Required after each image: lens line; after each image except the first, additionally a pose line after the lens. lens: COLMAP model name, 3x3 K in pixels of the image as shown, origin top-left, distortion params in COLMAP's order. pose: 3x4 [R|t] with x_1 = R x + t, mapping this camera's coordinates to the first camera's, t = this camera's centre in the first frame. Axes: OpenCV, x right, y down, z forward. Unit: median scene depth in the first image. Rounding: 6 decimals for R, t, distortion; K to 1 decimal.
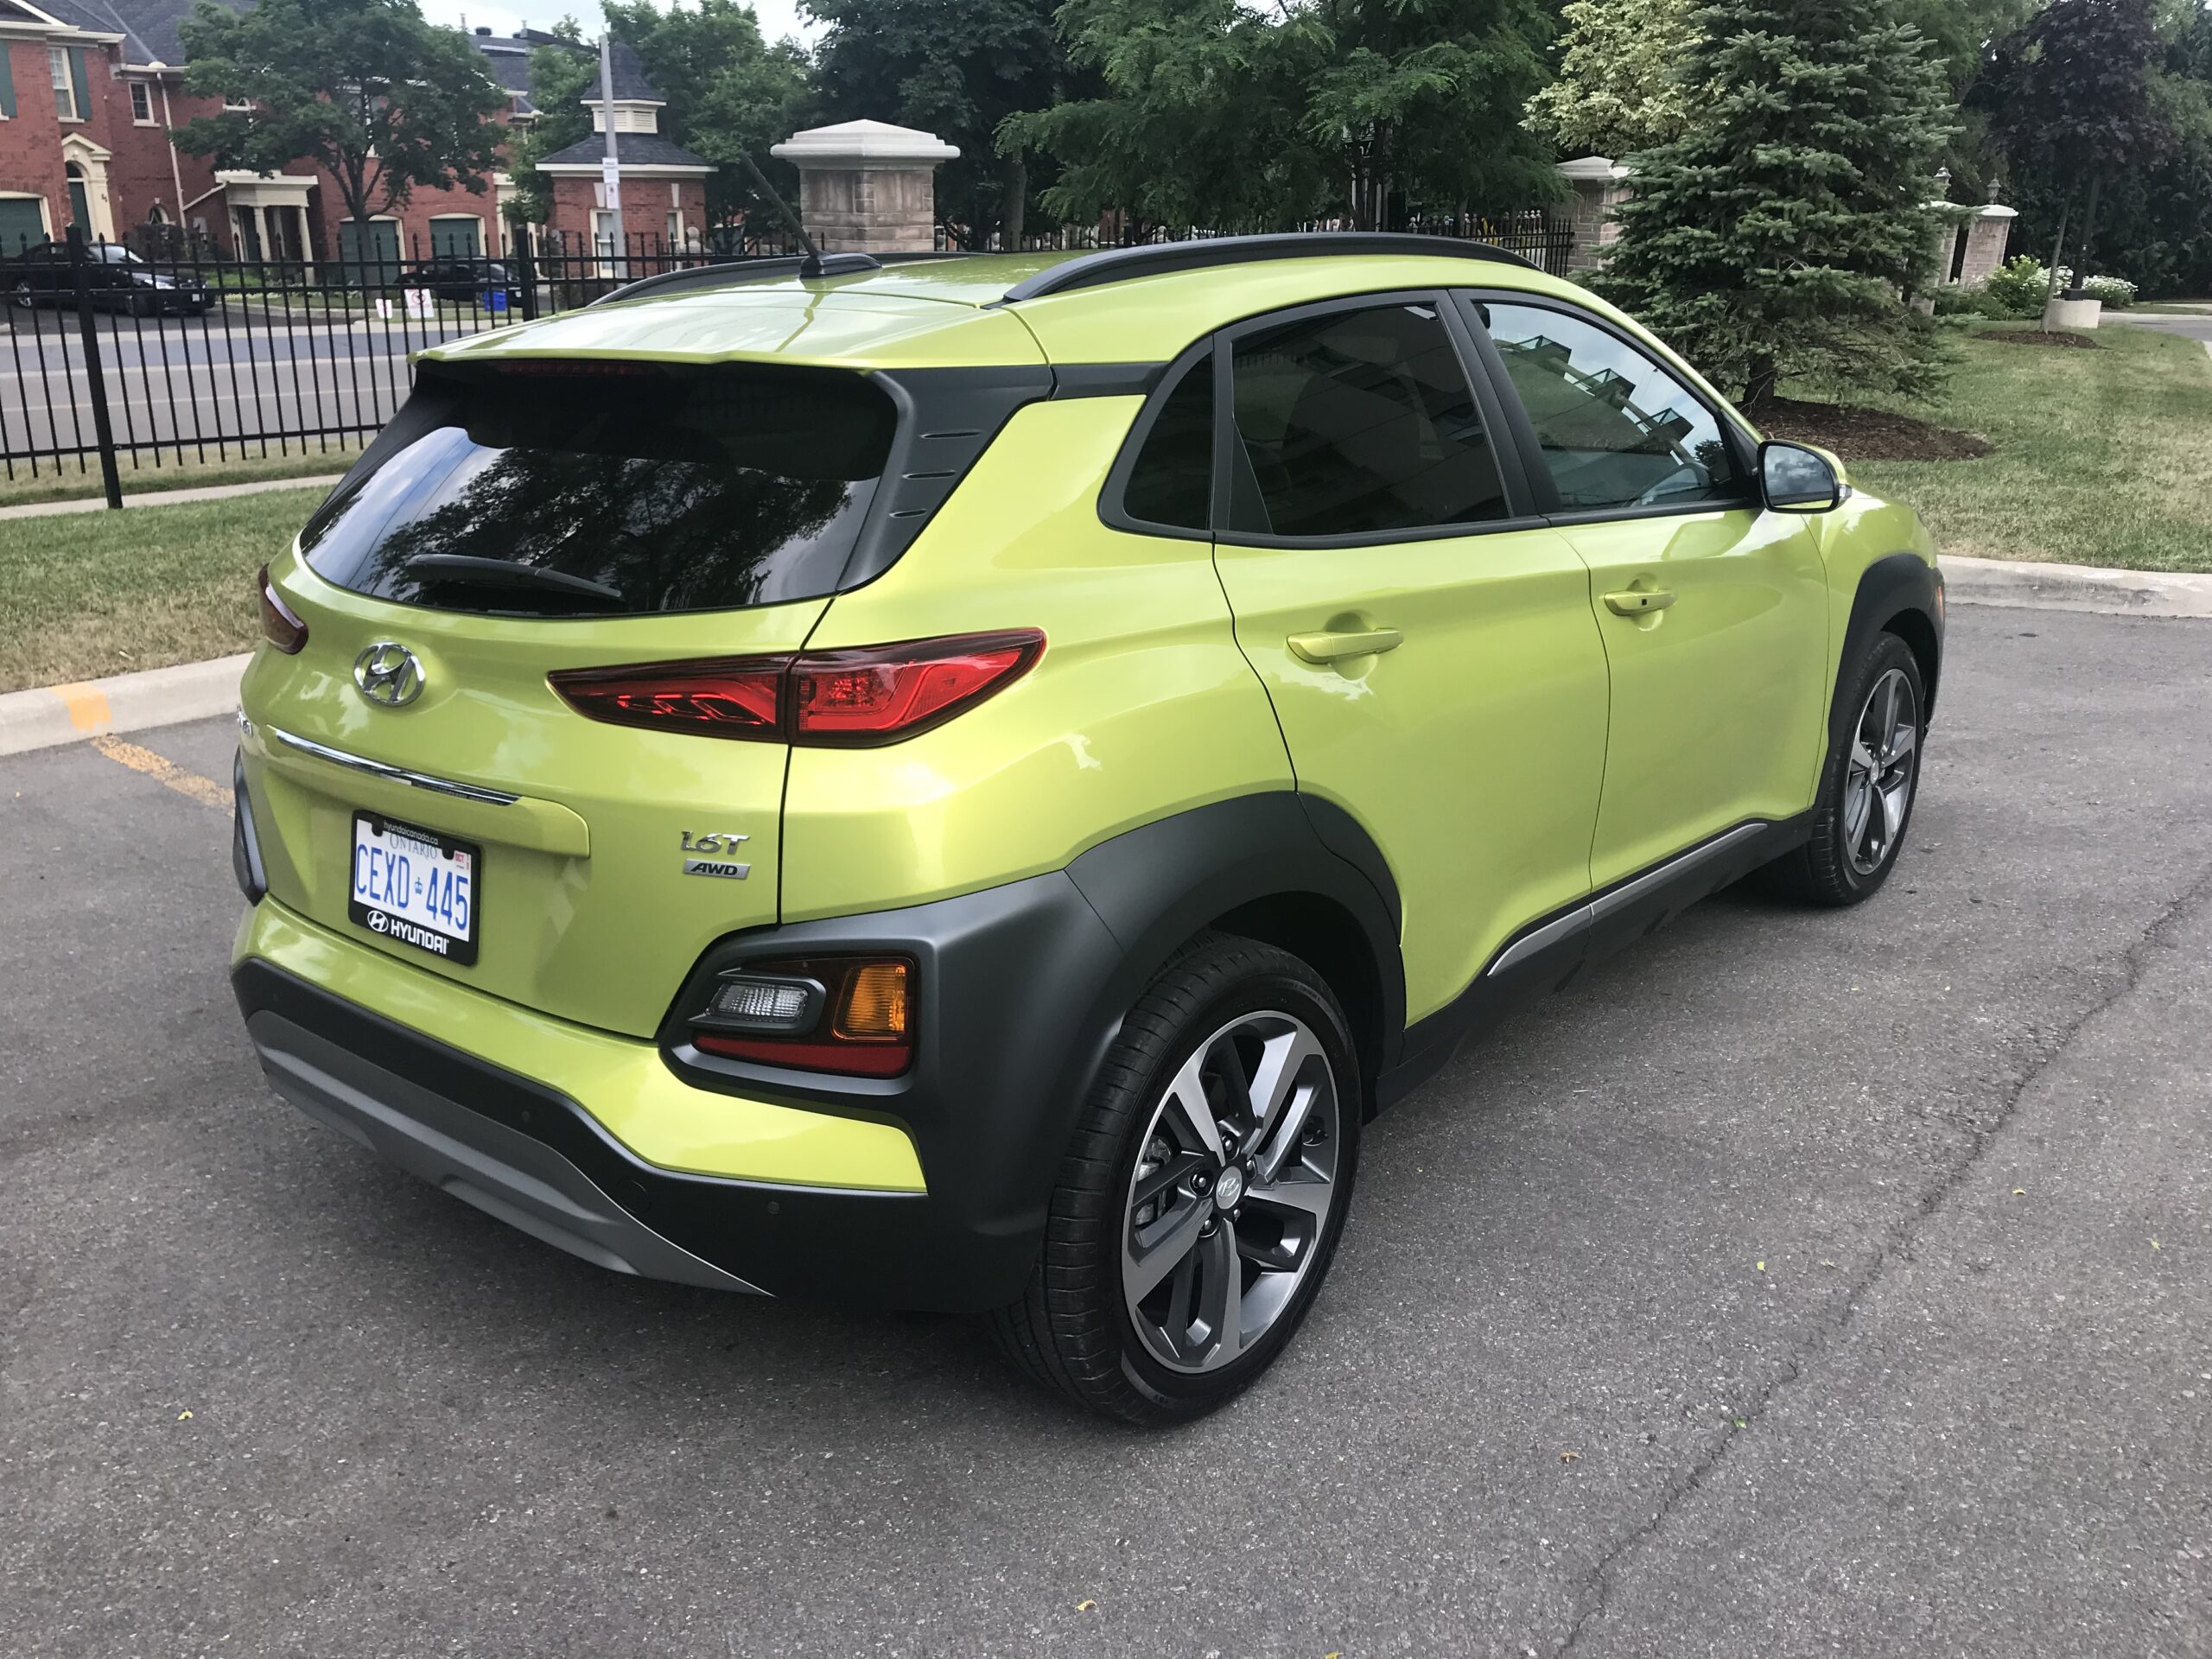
lens RADIAL K [[1812.9, 0, 1106.0], [0, 1812.9, 829.5], [0, 0, 1]] dist [-0.013043, -0.004224]
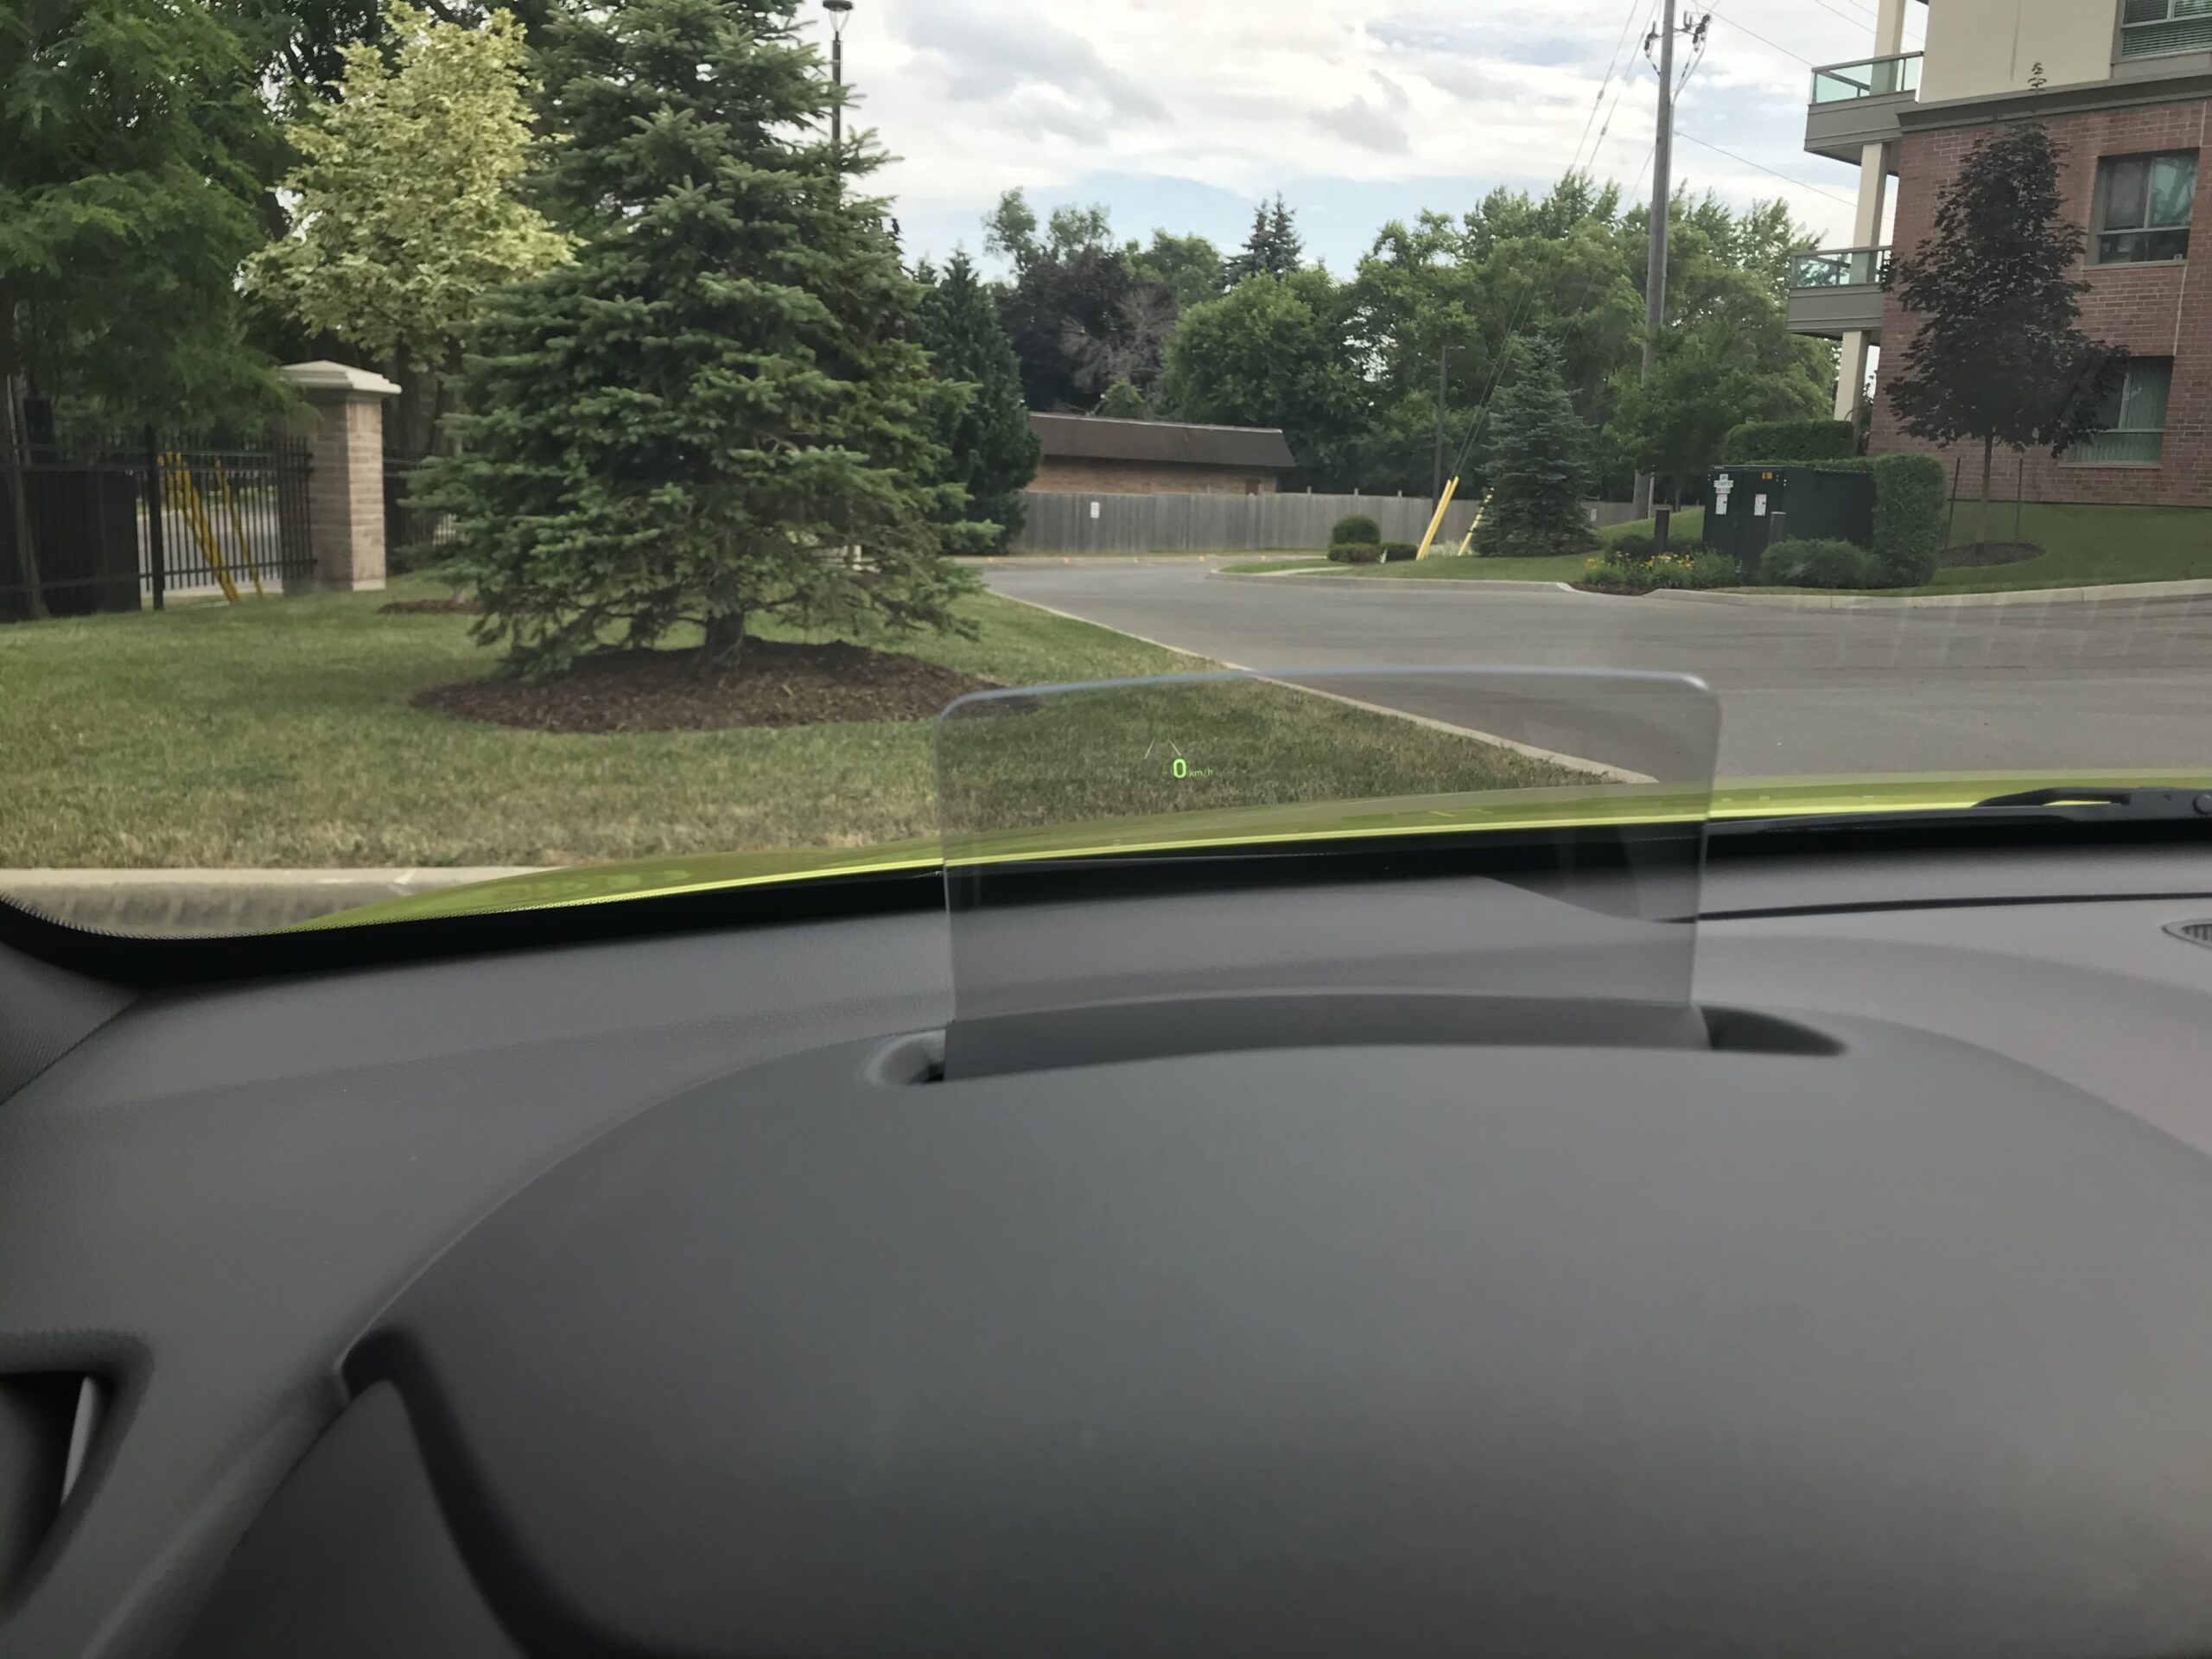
lens RADIAL K [[1812.9, 0, 1106.0], [0, 1812.9, 829.5], [0, 0, 1]] dist [-0.013043, -0.004224]
pose [[0.769102, -0.098907, 0.631426, 0.026829], [0.185278, 0.980033, -0.072163, -0.094274], [-0.611681, 0.172490, 0.772071, 0.405767]]
